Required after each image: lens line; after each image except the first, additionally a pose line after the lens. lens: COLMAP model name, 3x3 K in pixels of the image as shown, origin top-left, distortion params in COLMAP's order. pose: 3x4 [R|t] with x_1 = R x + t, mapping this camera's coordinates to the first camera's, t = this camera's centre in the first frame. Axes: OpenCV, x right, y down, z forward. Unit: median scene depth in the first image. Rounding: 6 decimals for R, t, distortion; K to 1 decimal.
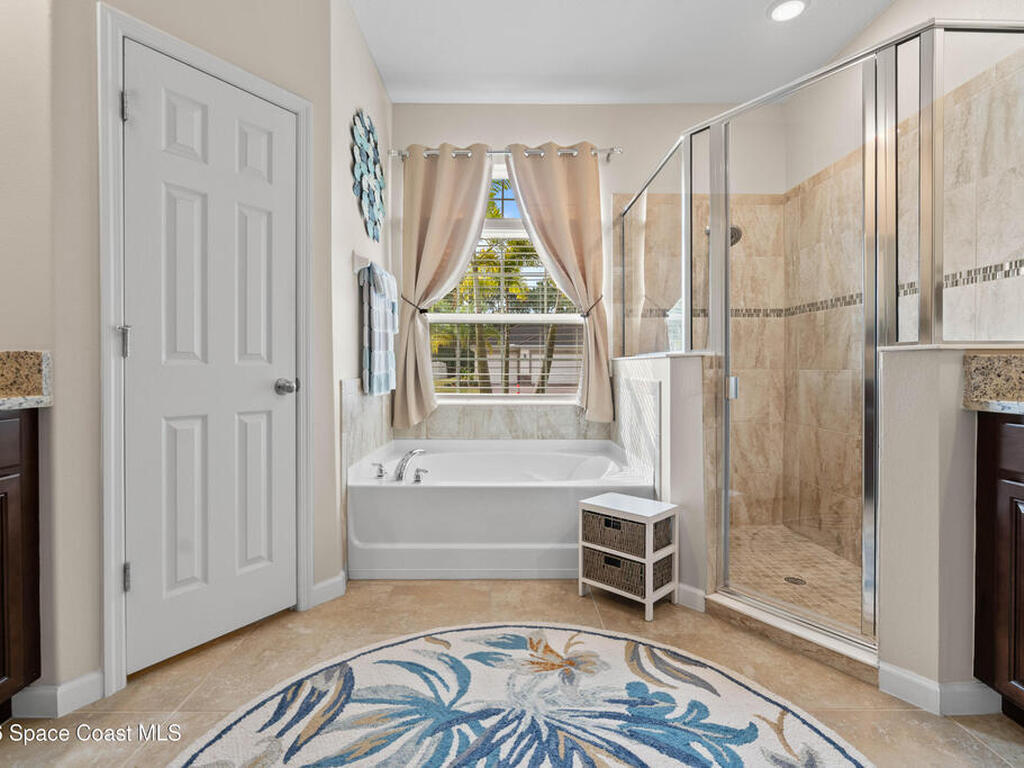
lens RADIAL K [[516.6, 0, 514.6], [0, 516.6, 375.6], [0, 0, 1]] dist [-0.006901, 0.004602]
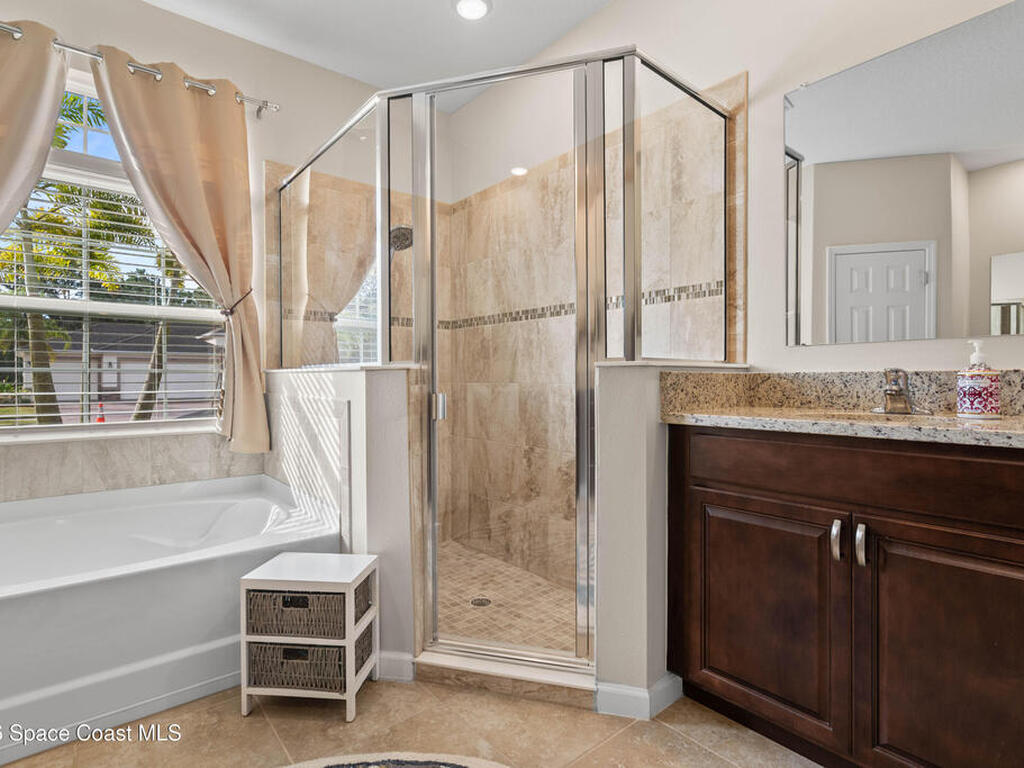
lens RADIAL K [[516.6, 0, 498.2], [0, 516.6, 381.3], [0, 0, 1]] dist [-0.006901, 0.004602]
pose [[0.783740, -0.006214, 0.621058, -0.025859], [0.012243, 0.999910, -0.005446, -0.009396], [-0.620969, 0.011872, 0.783746, 0.199620]]
